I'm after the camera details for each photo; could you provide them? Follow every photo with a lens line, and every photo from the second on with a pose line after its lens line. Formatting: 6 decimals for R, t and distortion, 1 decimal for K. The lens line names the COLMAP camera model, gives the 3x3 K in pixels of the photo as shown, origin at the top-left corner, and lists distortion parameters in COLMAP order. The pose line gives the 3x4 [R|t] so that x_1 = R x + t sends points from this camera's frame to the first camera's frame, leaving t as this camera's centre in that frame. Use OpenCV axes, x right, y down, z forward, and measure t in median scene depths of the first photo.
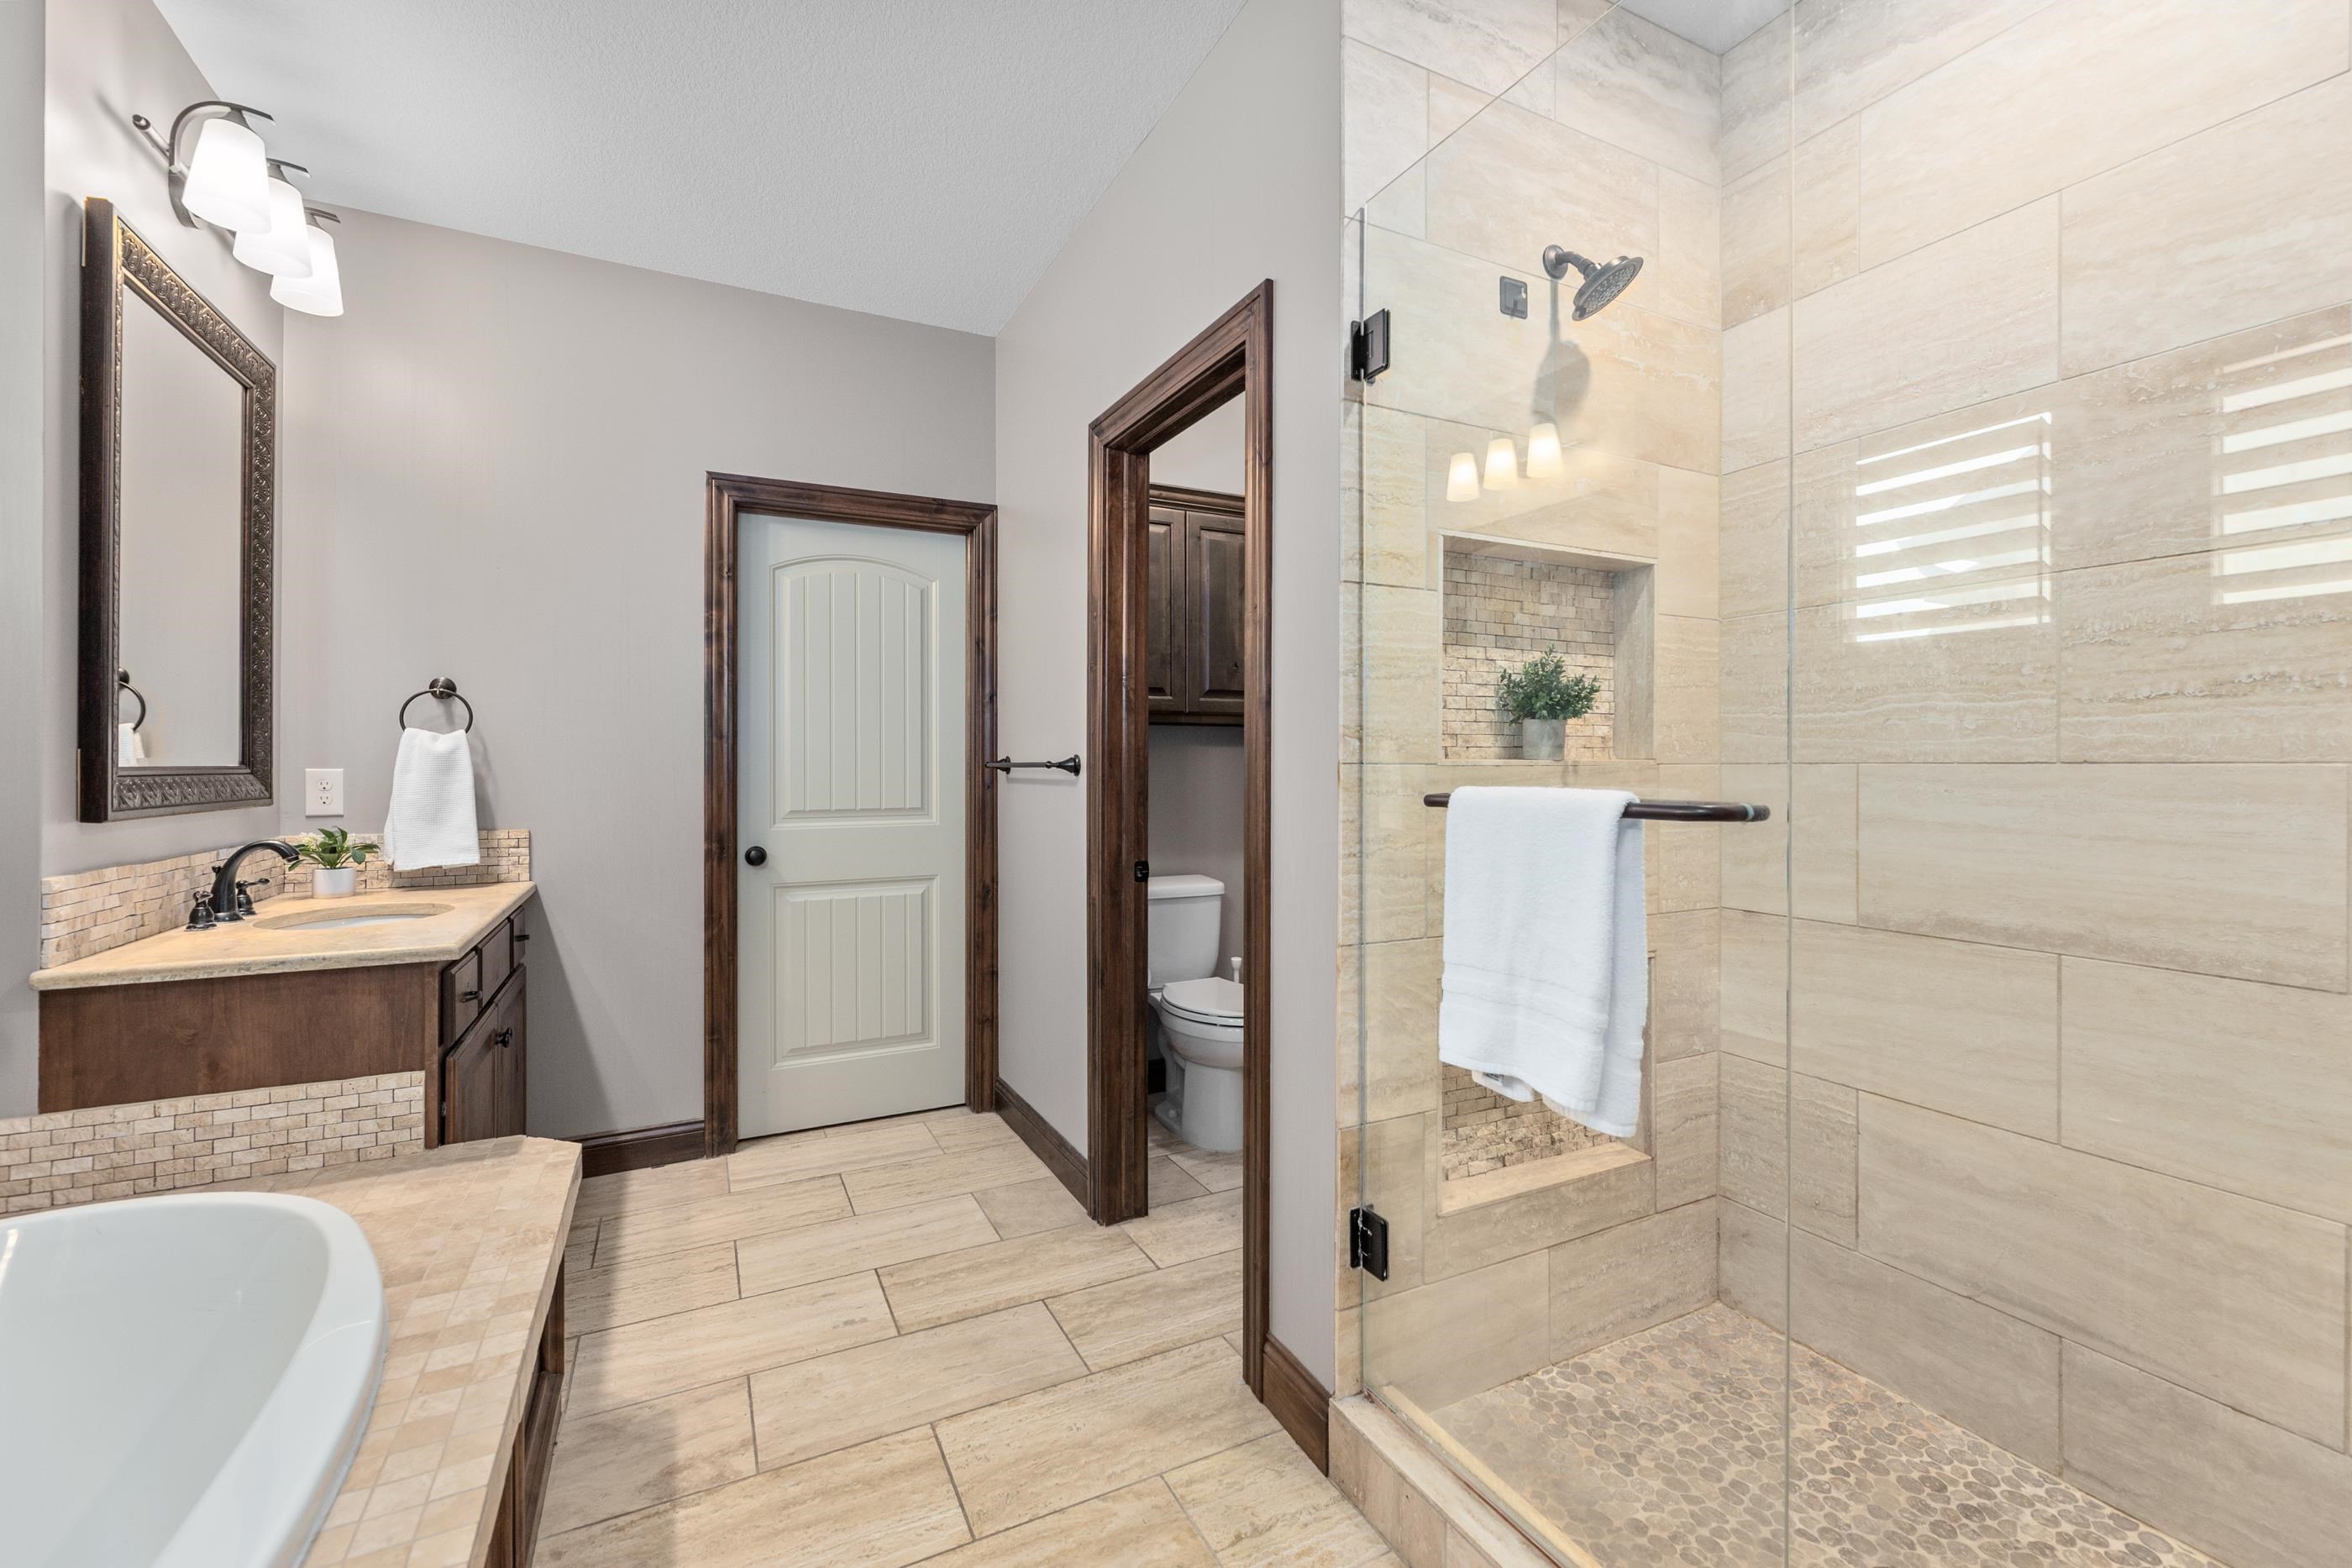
lens RADIAL K [[971.9, 0, 1172.2], [0, 971.9, 763.1], [0, 0, 1]] dist [-0.000930, -0.000121]
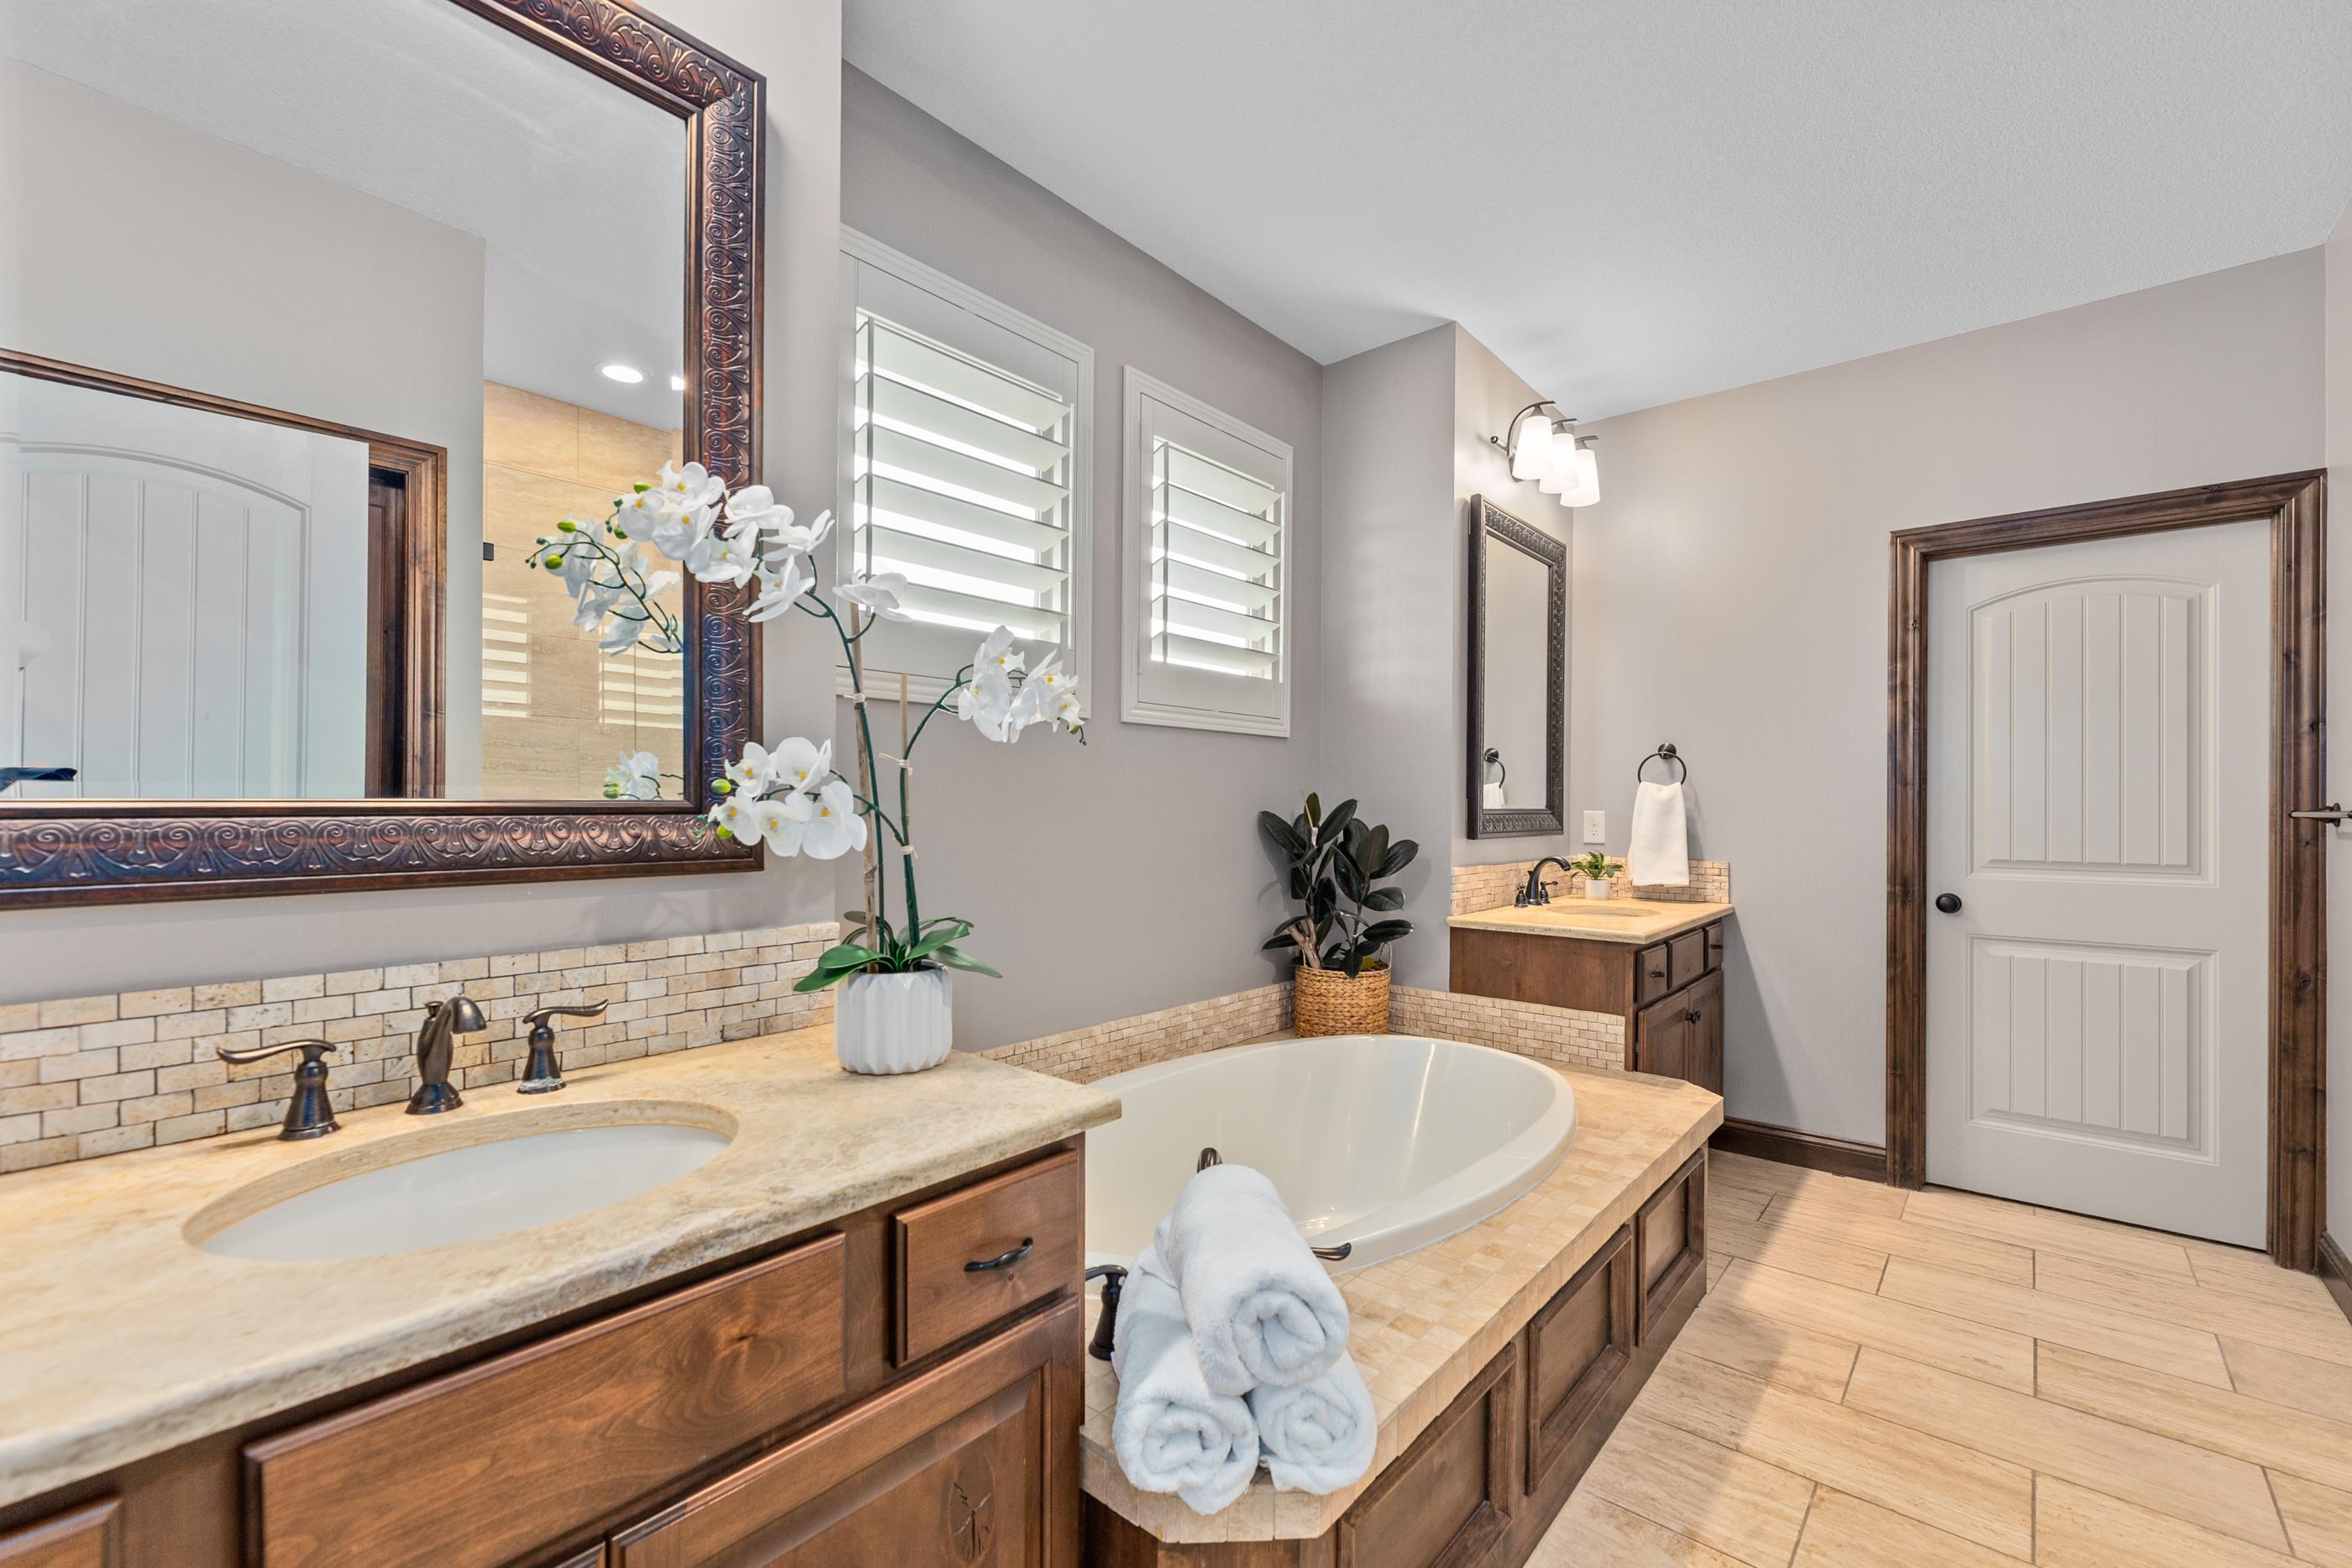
lens RADIAL K [[985.4, 0, 1173.5], [0, 985.4, 798.7], [0, 0, 1]] dist [0.022120, 0.000173]
pose [[0.385855, -0.002944, -0.922555, 0.251591], [-0.006235, 0.999964, -0.005799, -0.000217], [0.922538, 0.007990, 0.385822, -0.151384]]
